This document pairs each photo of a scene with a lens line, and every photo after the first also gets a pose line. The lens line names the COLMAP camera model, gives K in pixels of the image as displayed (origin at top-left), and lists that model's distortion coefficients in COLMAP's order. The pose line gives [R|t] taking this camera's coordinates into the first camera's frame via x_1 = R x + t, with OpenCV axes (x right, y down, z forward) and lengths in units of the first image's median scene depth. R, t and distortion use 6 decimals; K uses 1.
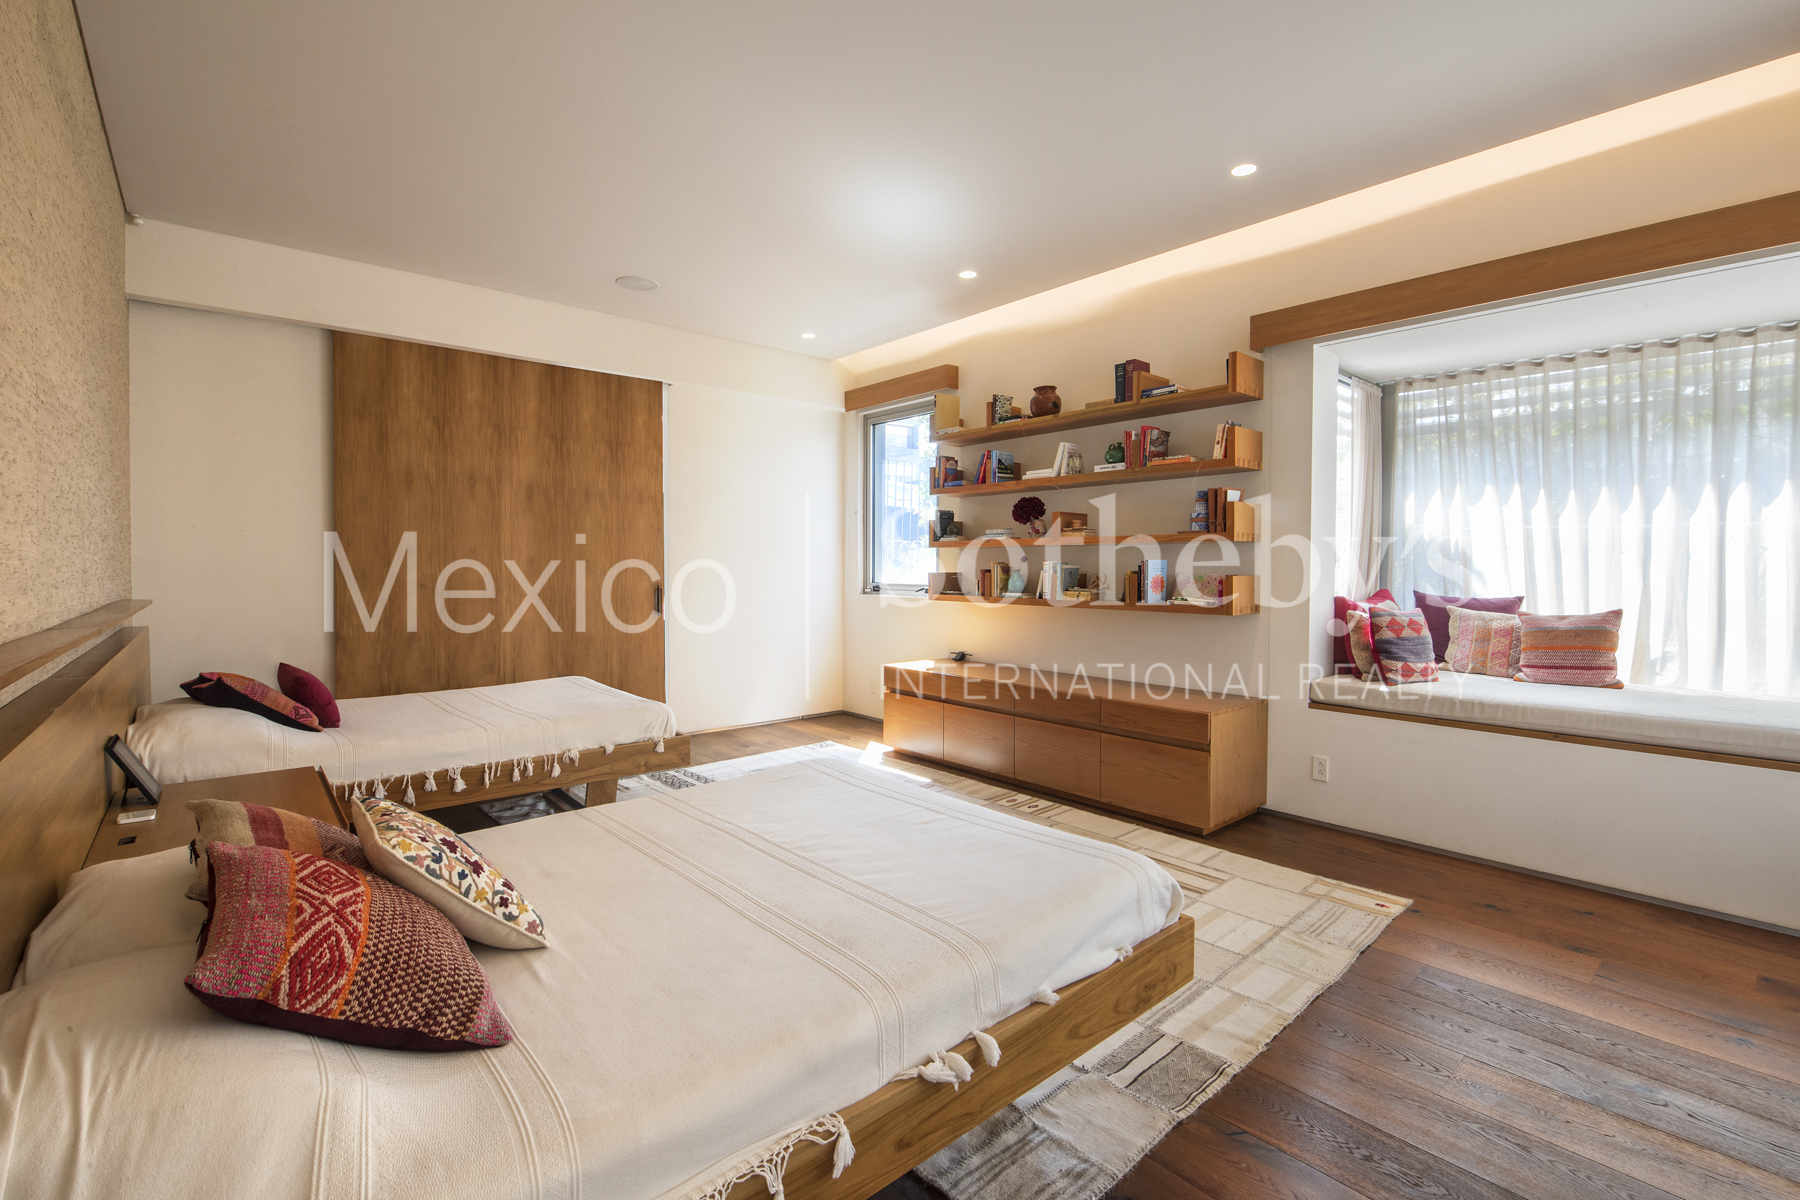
lens RADIAL K [[783.2, 0, 908.2], [0, 783.2, 575.3], [0, 0, 1]] dist [-0.000927, -0.000076]
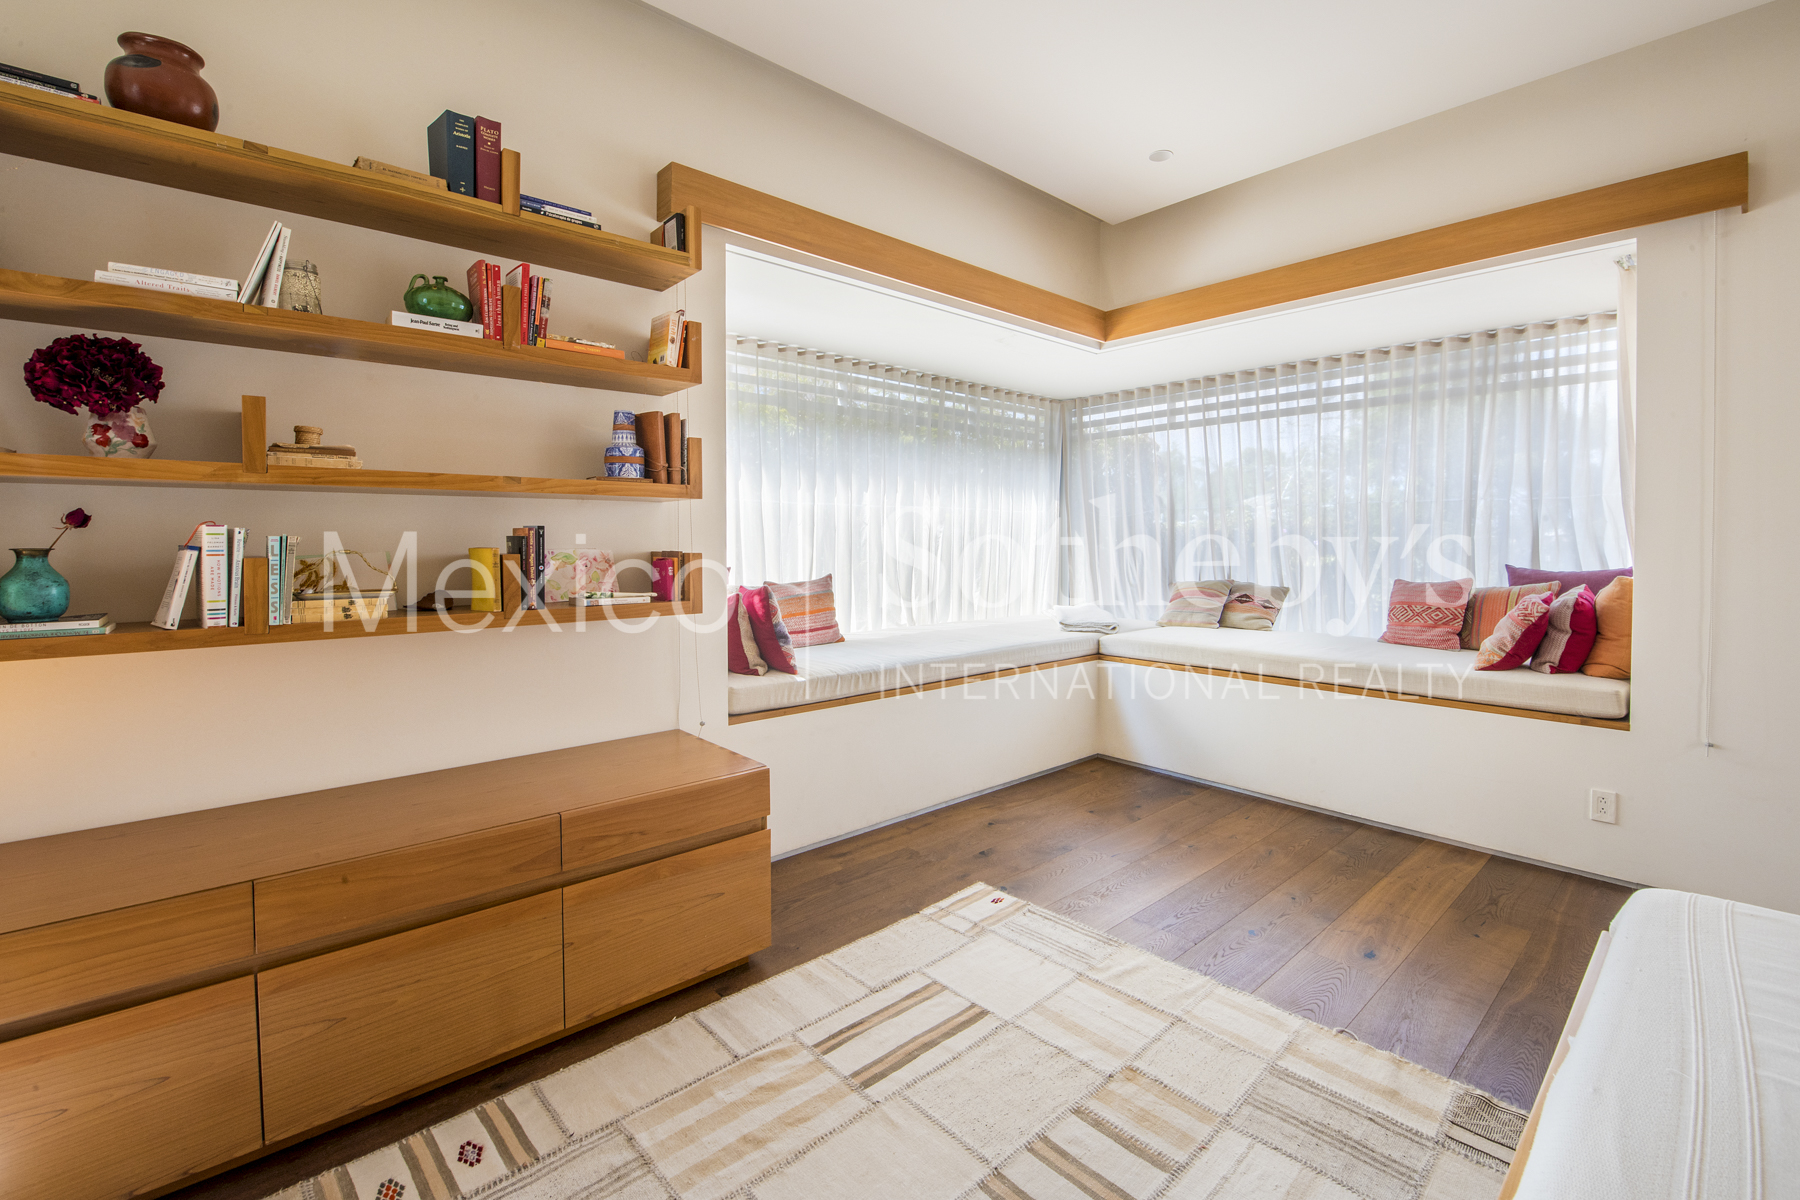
lens RADIAL K [[751.4, 0, 932.3], [0, 751.4, 560.2], [0, 0, 1]] dist [-0.018685, -0.000300]
pose [[-0.006624, -0.030787, 0.999504, -0.234624], [0.007280, 0.999498, 0.030835, -0.013218], [-0.999952, 0.007481, -0.006396, 0.898197]]
